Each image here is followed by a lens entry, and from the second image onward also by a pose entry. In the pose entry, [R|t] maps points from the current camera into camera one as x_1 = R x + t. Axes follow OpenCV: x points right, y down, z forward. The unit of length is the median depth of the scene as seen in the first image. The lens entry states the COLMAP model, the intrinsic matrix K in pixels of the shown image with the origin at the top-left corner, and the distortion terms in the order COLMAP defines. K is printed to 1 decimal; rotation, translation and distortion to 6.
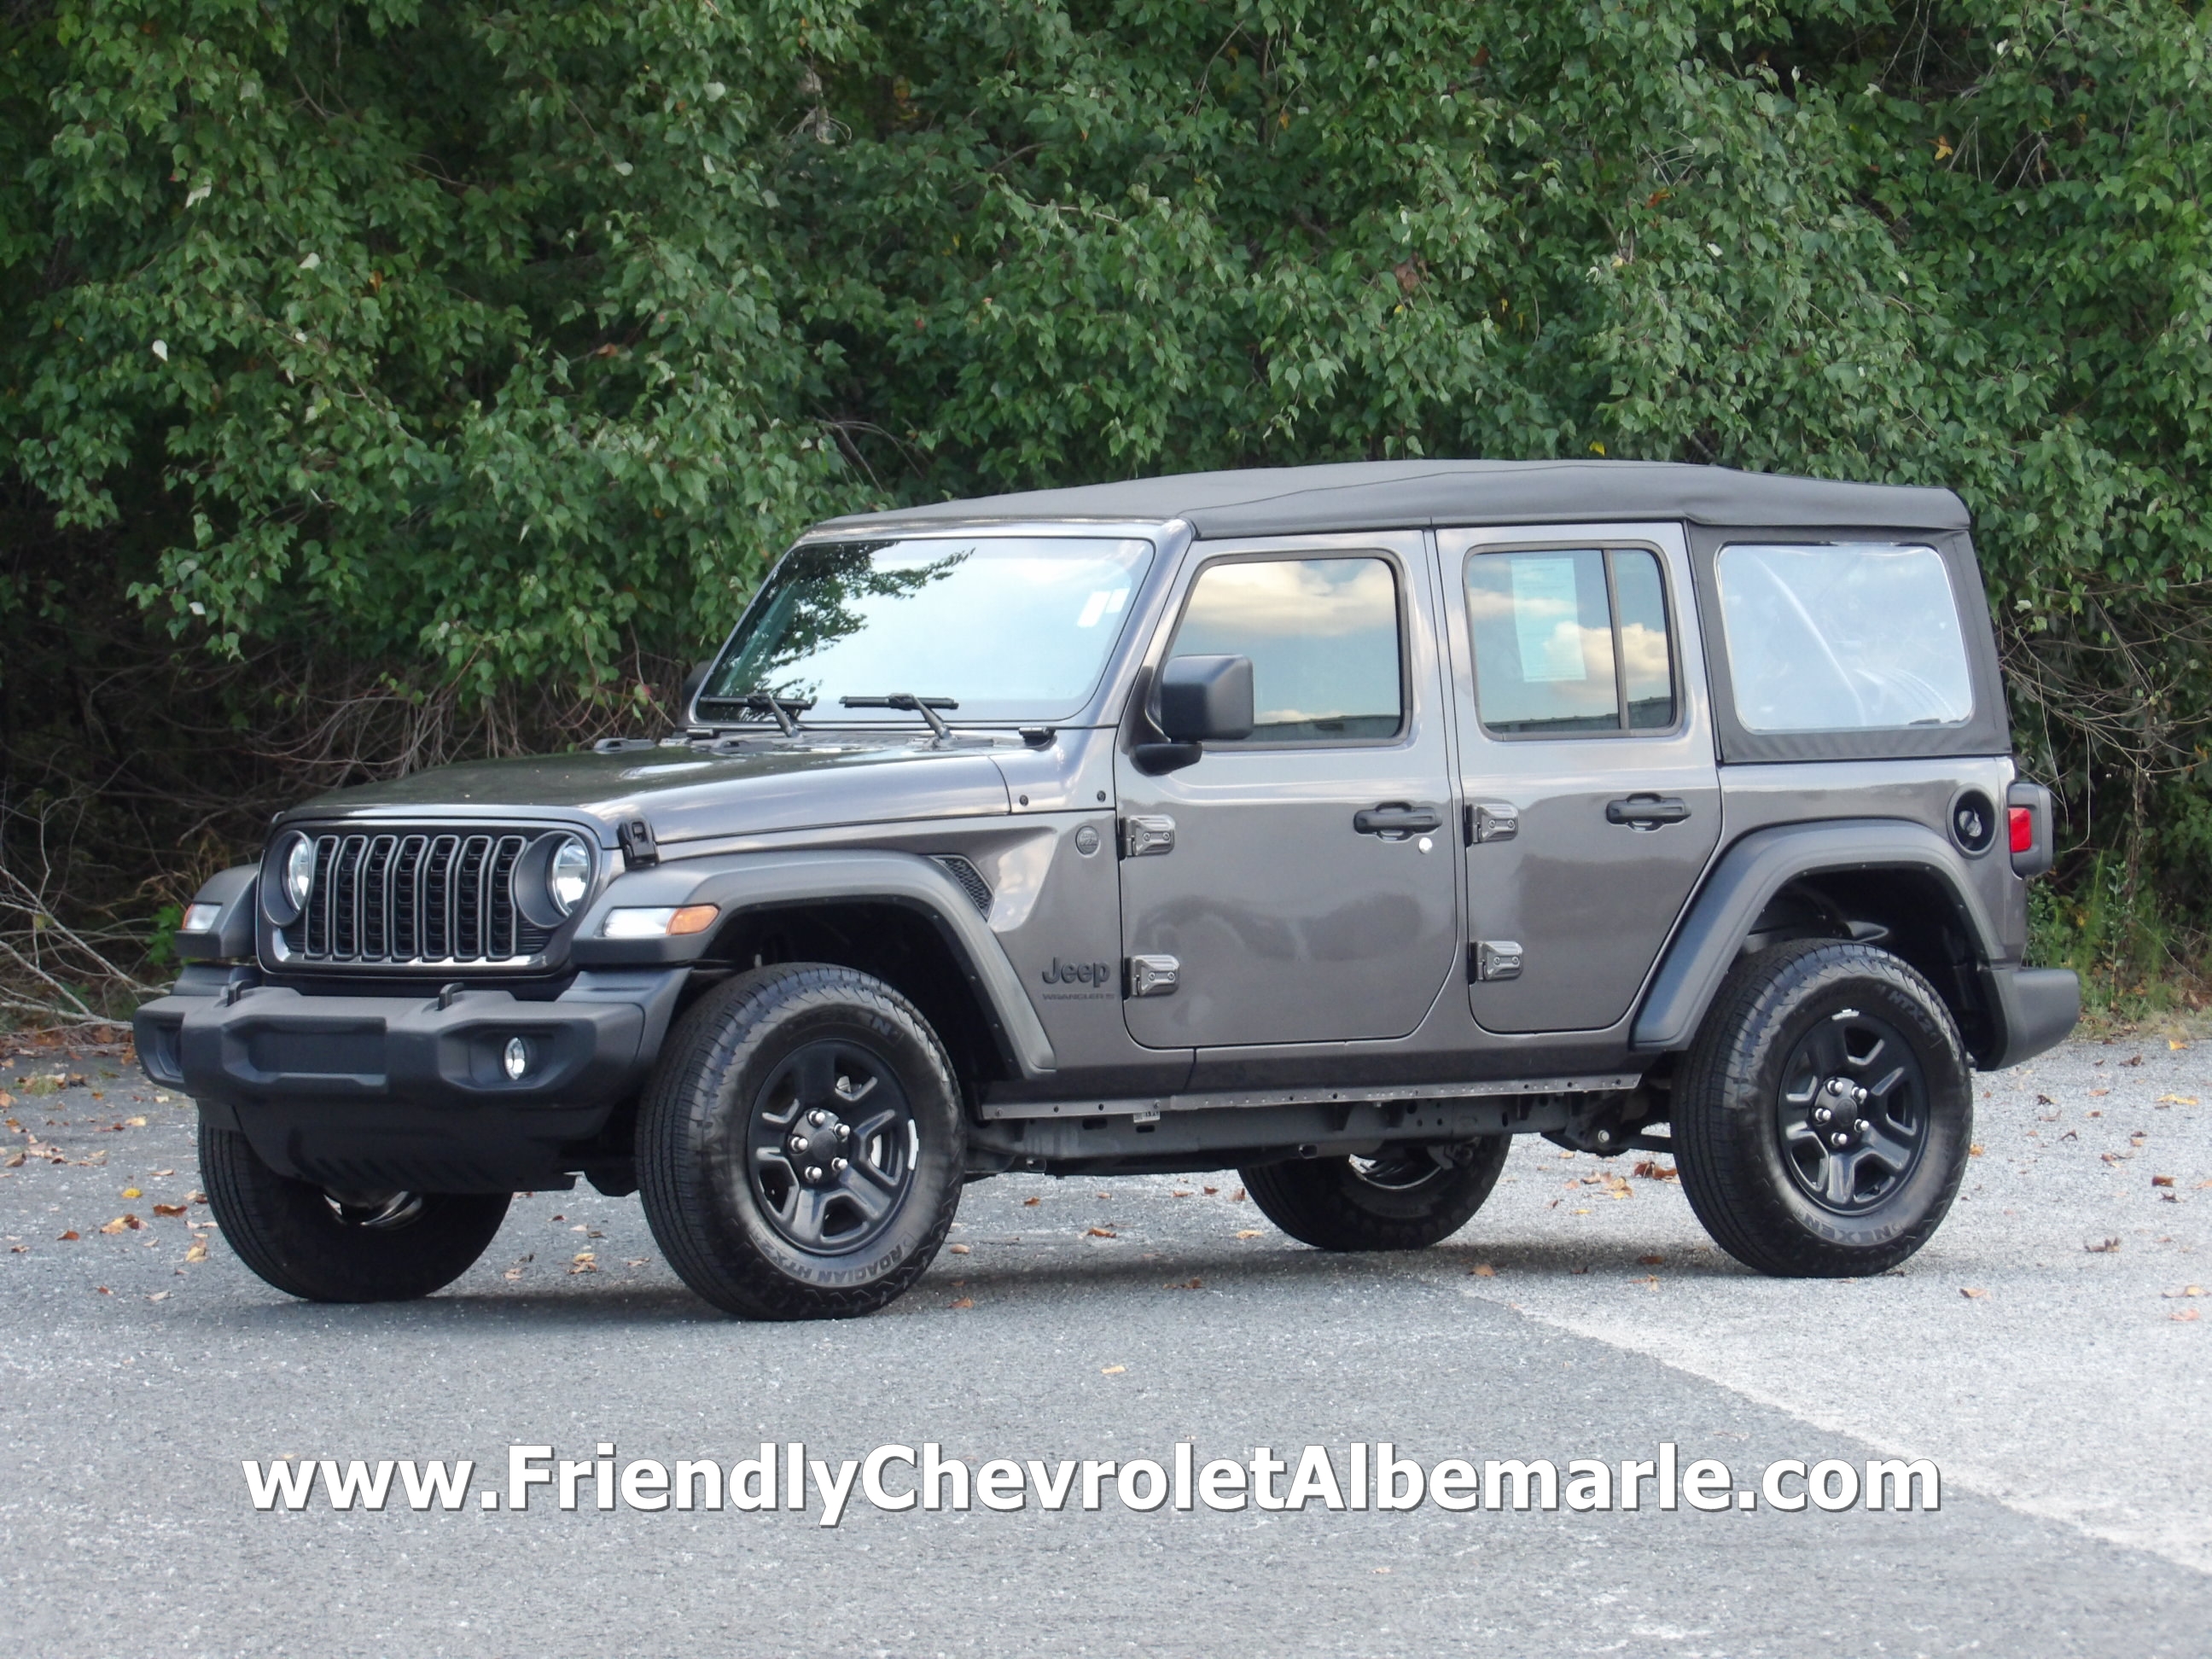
lens RADIAL K [[14419.7, 0, 1105.2], [0, 14419.7, 824.6], [0, 0, 1]] dist [-0.638605, 0.000000]
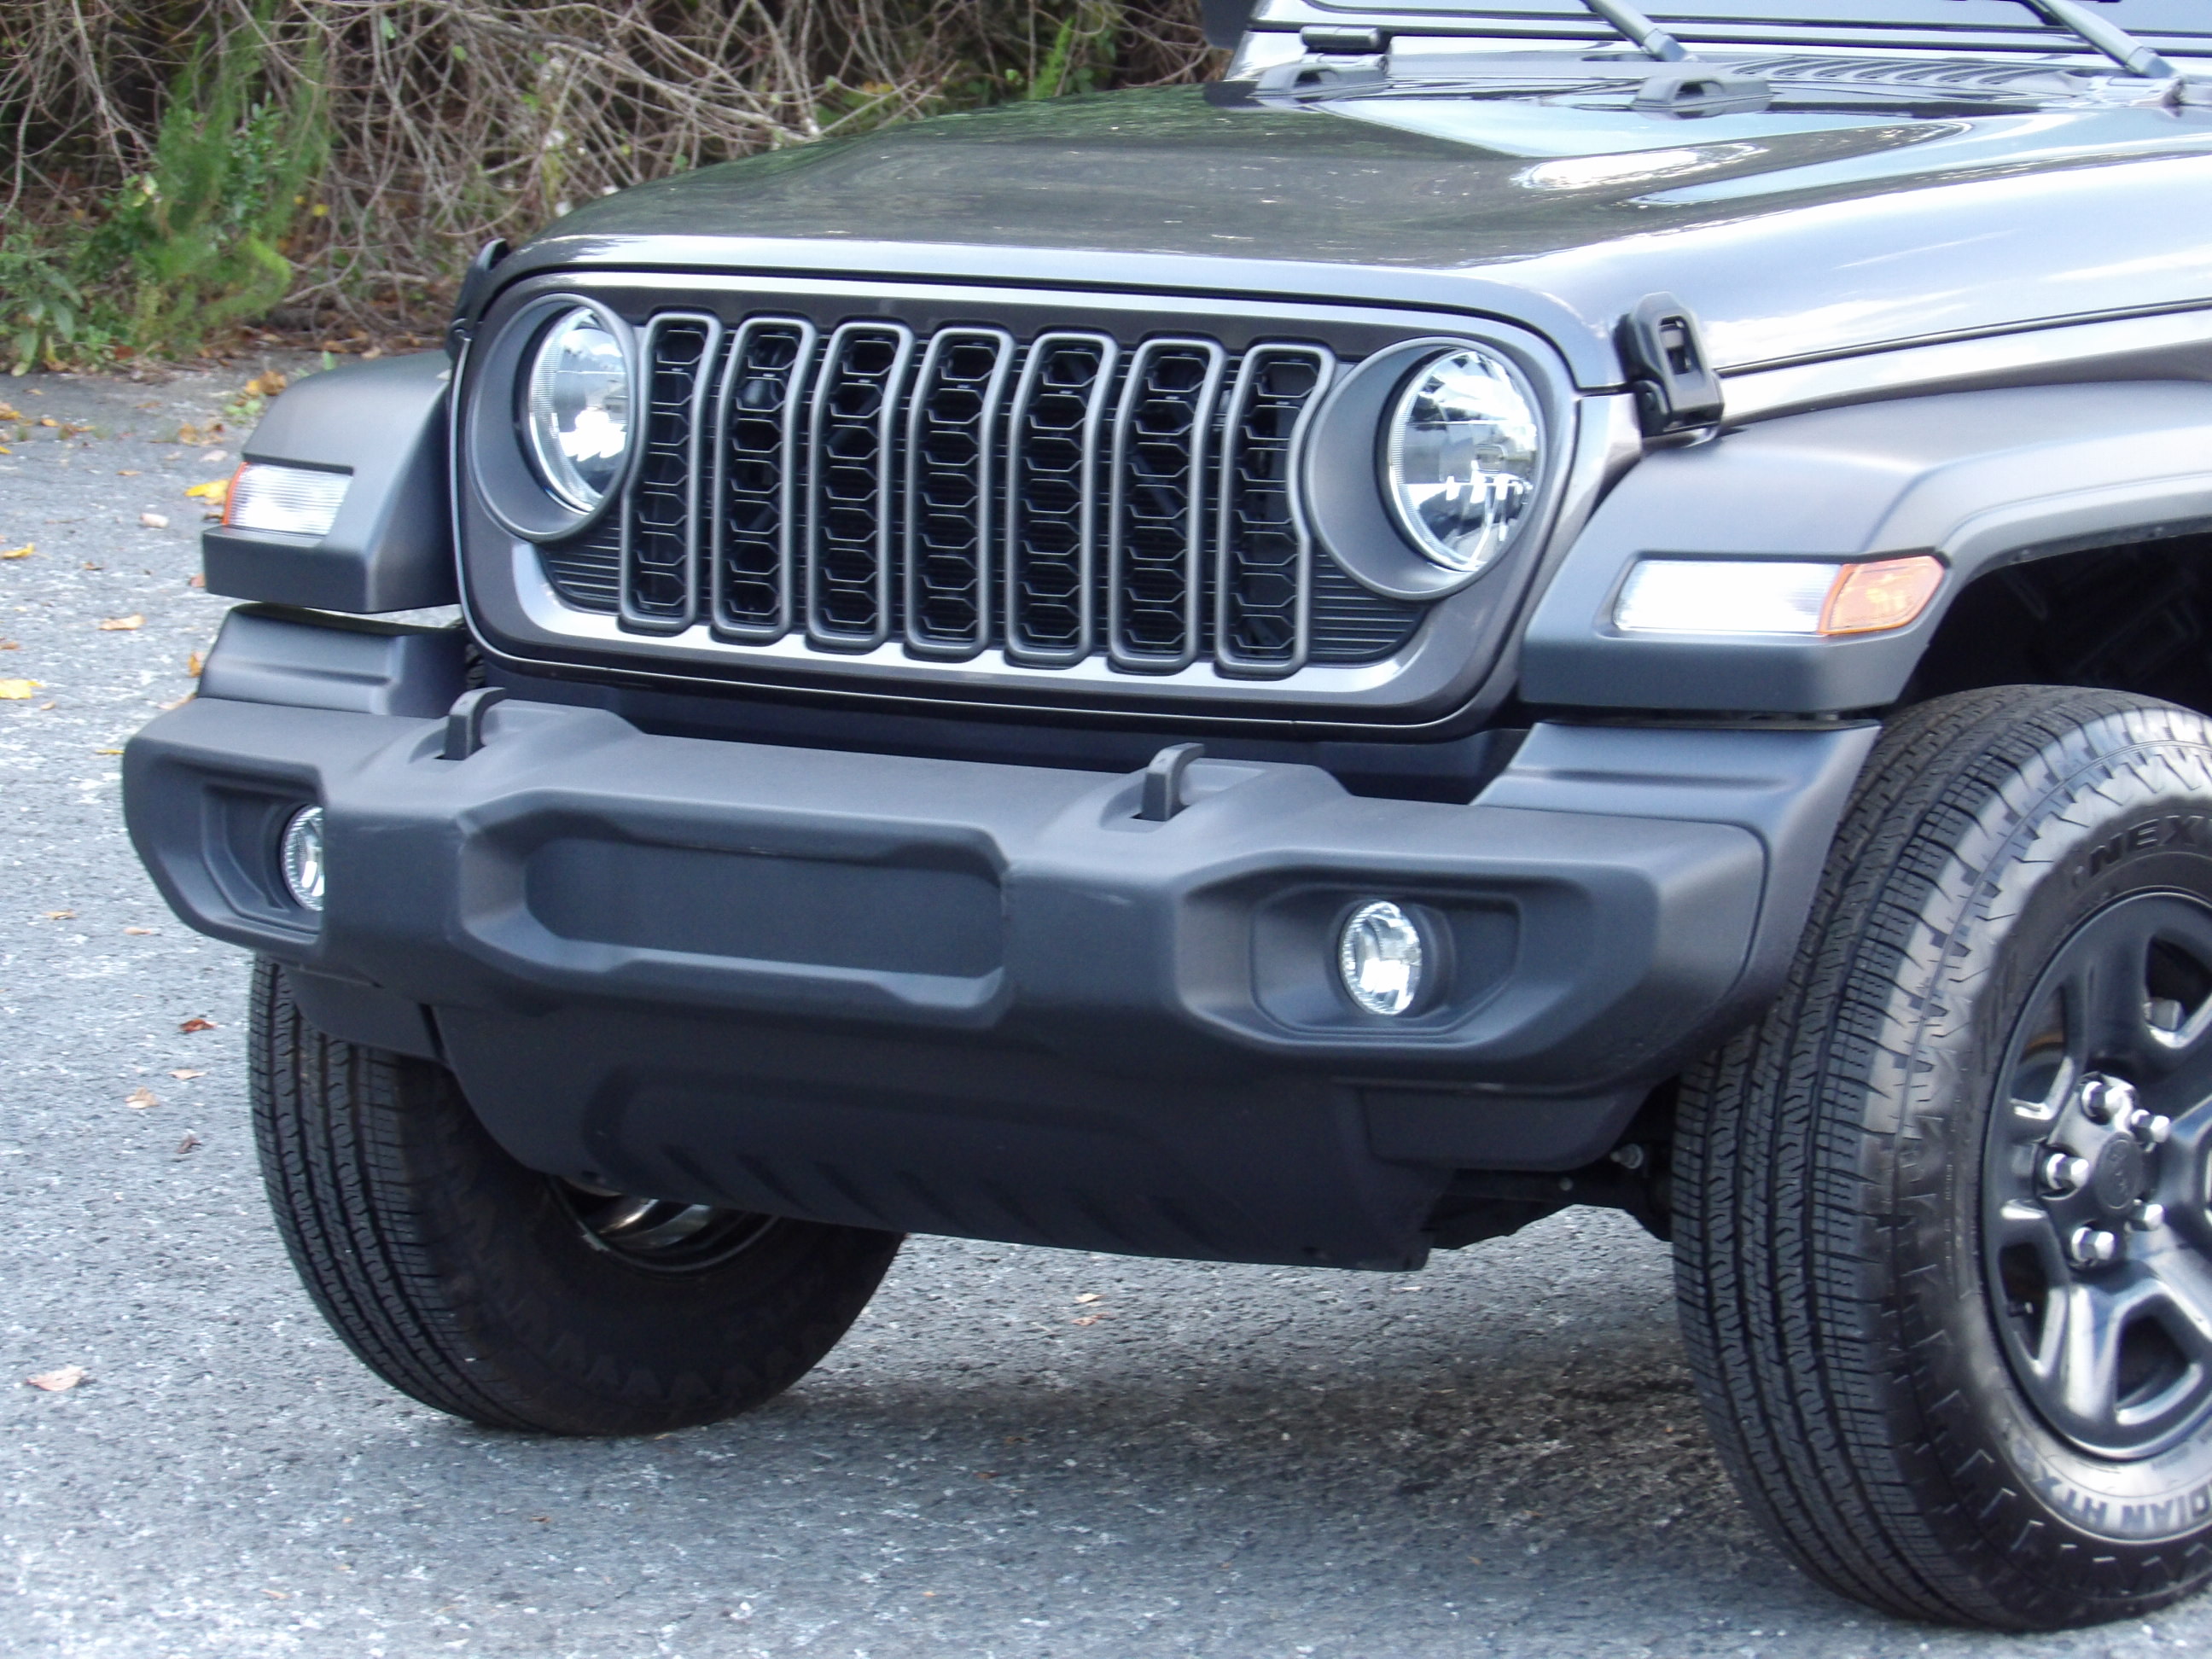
lens RADIAL K [[11105.3, 0, 1105.0], [0, 11105.3, 829.8], [0, 0, 1]] dist [0.019427, 0.000000]
pose [[0.983354, 0.004162, 0.181655, -0.099626], [-0.019007, 0.996609, 0.080053, -0.009864], [-0.180706, -0.082173, 0.980099, 0.716710]]
